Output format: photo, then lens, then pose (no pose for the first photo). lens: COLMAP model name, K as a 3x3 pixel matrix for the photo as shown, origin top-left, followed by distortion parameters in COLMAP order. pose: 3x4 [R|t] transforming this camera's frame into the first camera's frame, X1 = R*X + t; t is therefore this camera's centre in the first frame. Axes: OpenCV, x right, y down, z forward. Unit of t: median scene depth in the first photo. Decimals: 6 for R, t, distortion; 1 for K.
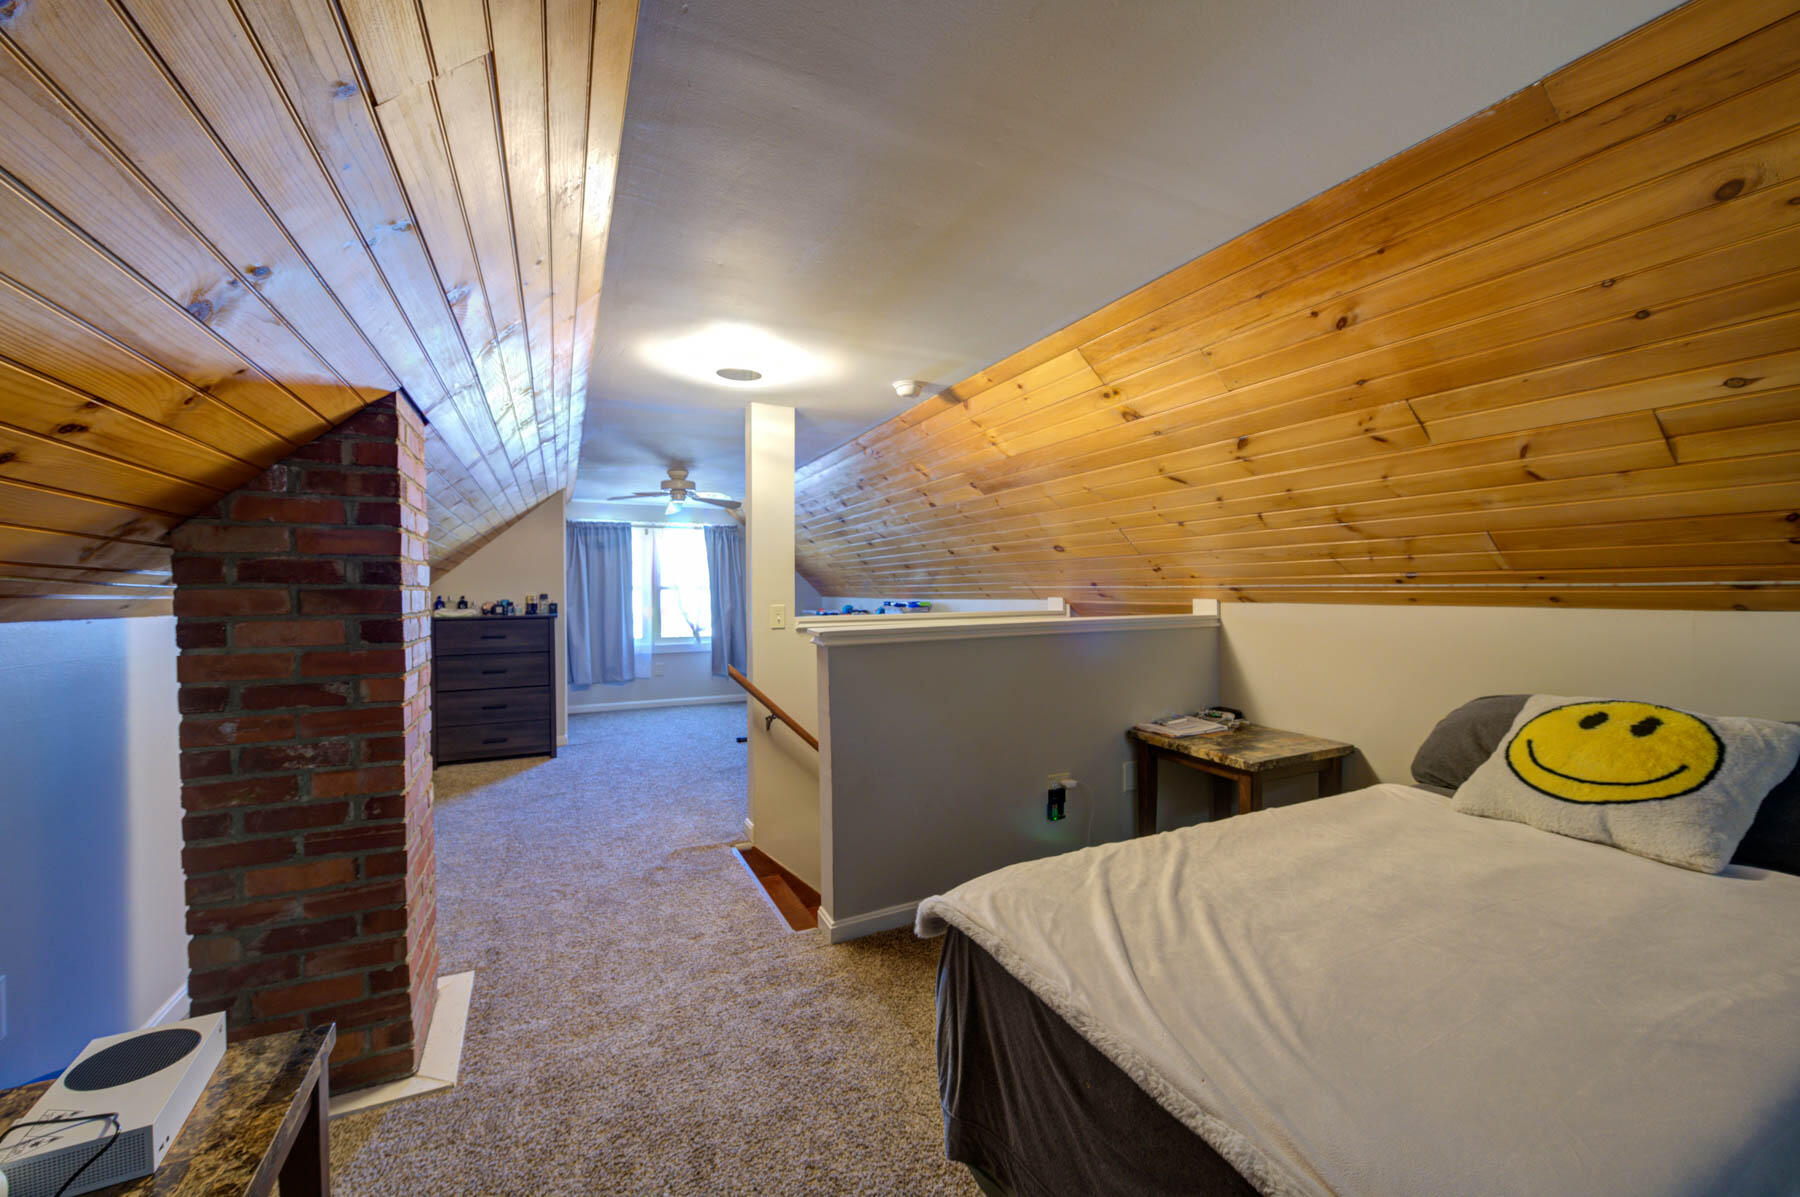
lens RADIAL K [[707.0, 0, 896.4], [0, 707.0, 599.2], [0, 0, 1]] dist [0.001583, -0.003318]
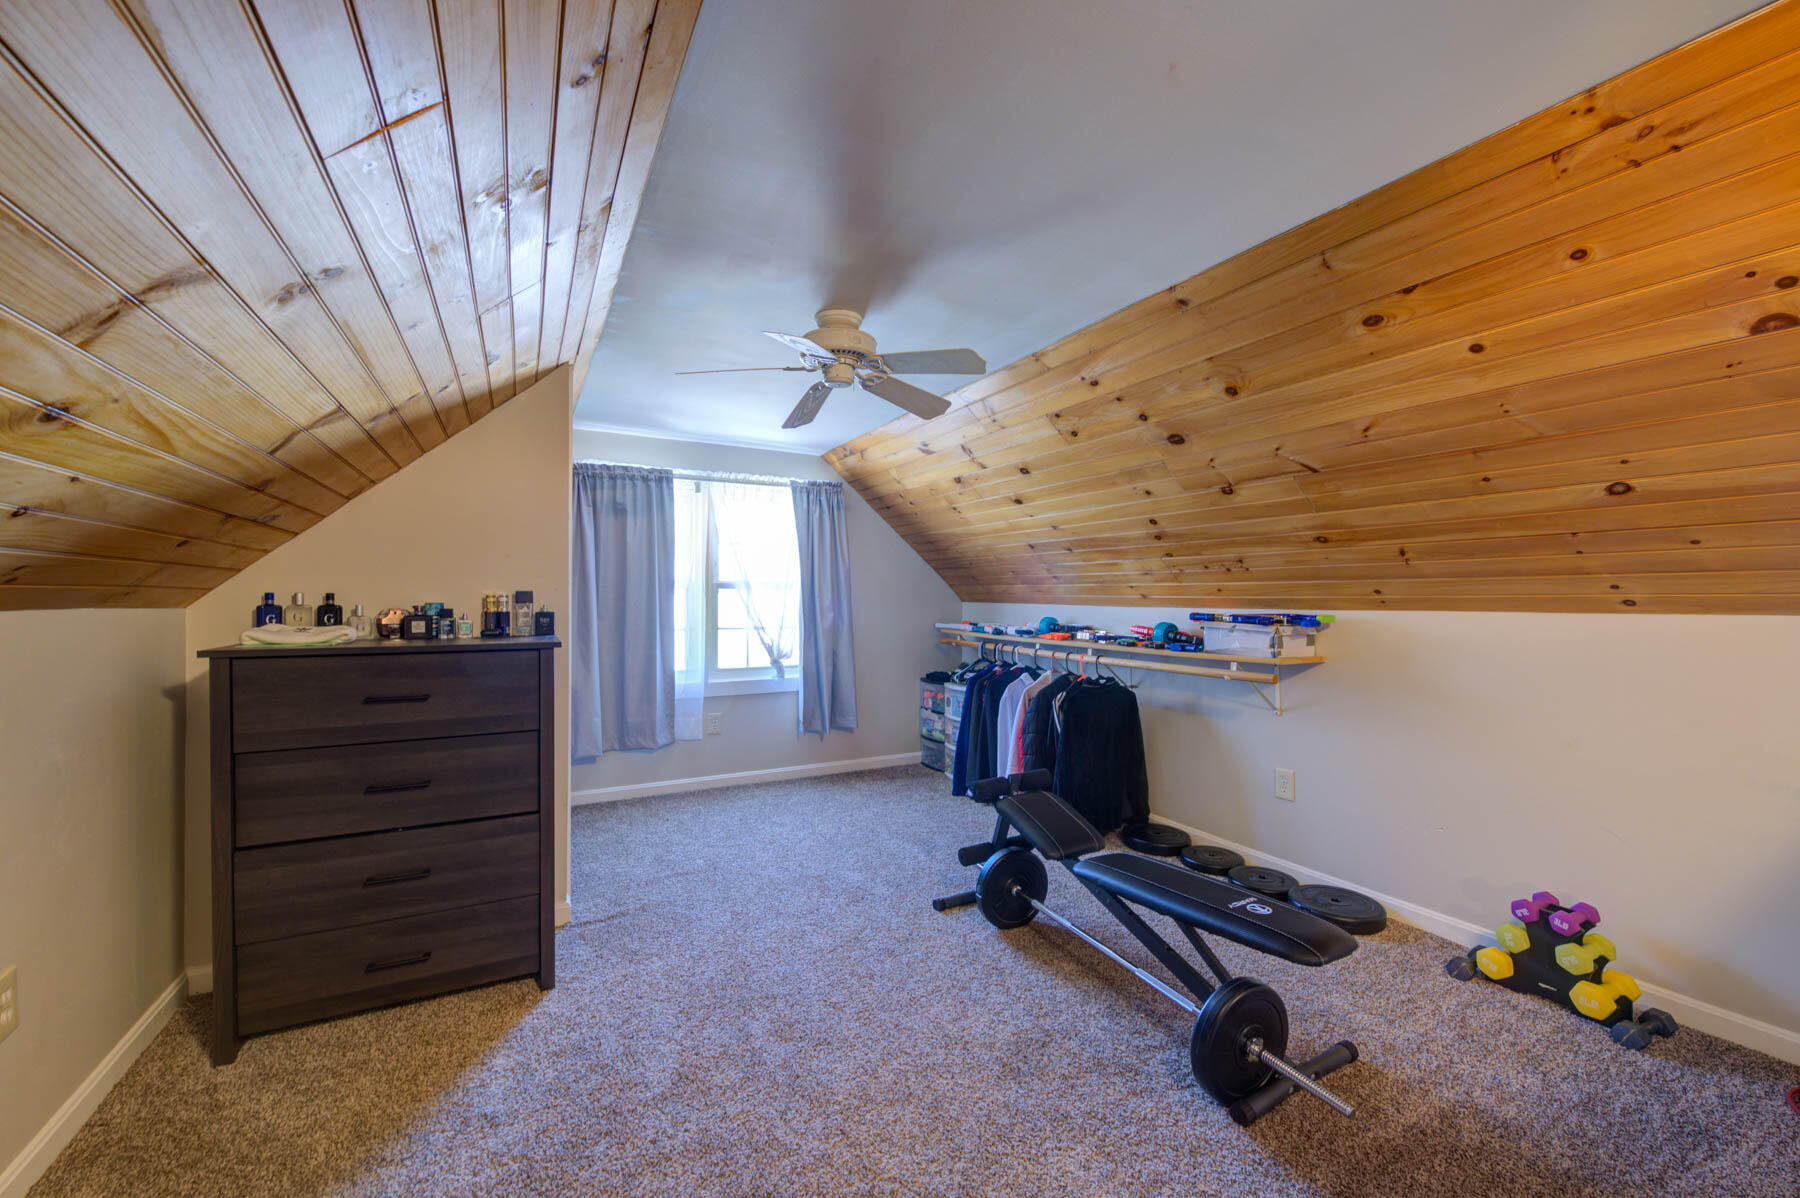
lens RADIAL K [[707.0, 0, 896.4], [0, 707.0, 599.7], [0, 0, 1]] dist [0.001583, -0.003318]
pose [[0.998855, 0.010807, 0.046609, -0.222358], [-0.010588, 0.999932, -0.004933, -0.001860], [-0.046659, 0.004434, 0.998901, 0.423767]]
